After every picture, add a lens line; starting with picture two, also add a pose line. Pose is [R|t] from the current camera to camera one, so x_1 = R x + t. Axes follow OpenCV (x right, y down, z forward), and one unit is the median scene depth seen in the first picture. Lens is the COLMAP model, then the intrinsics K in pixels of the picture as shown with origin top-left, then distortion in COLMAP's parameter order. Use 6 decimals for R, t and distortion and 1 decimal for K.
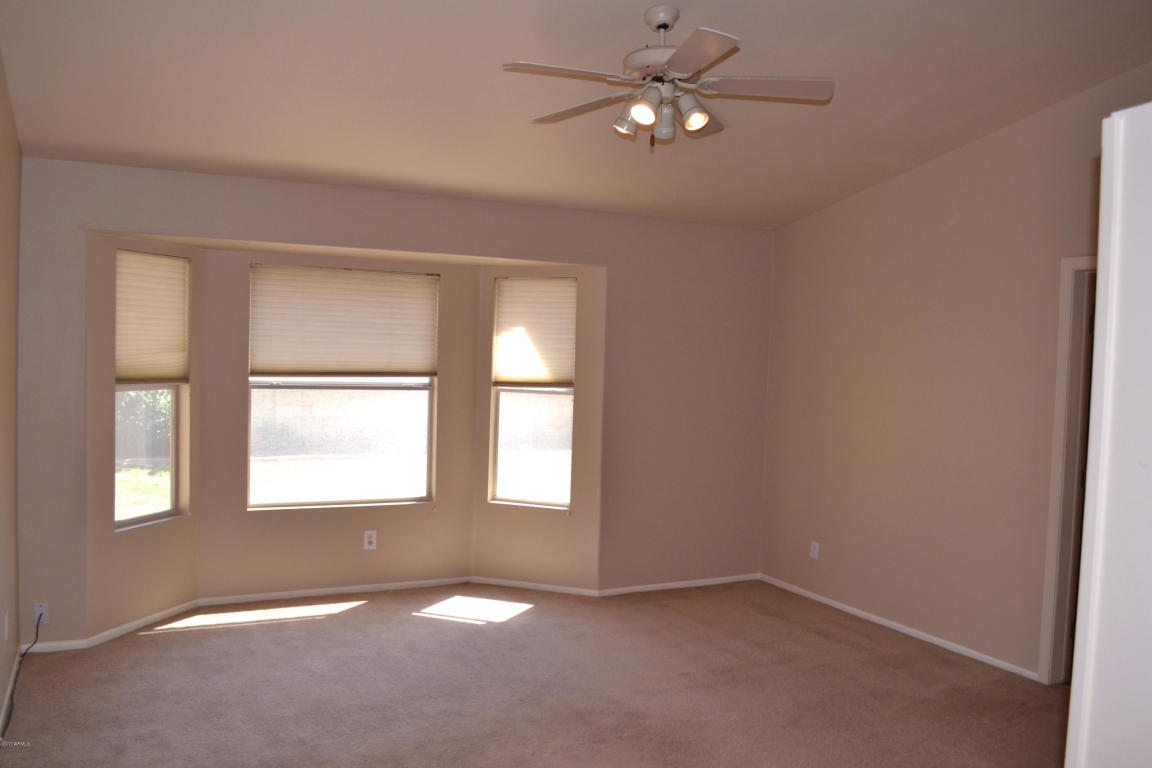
lens RADIAL K [[922.4, 0, 551.8], [0, 922.4, 371.1], [0, 0, 1]] dist [-0.073332, 0.001408]
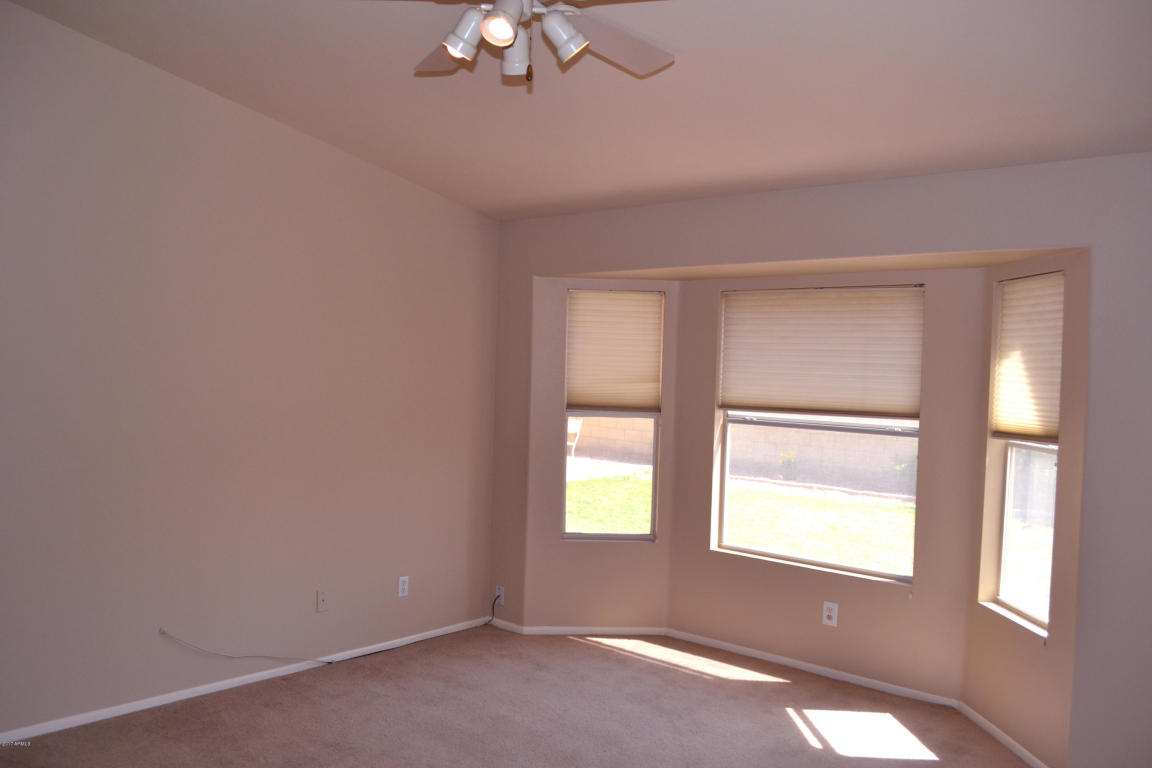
lens RADIAL K [[922.4, 0, 575.8], [0, 922.4, 386.4], [0, 0, 1]] dist [-0.073332, 0.001408]
pose [[0.383054, 0.006346, -0.923704, 0.487987], [-0.041228, 0.999097, -0.010233, -0.002298], [0.922805, 0.042002, 0.382970, 0.483473]]
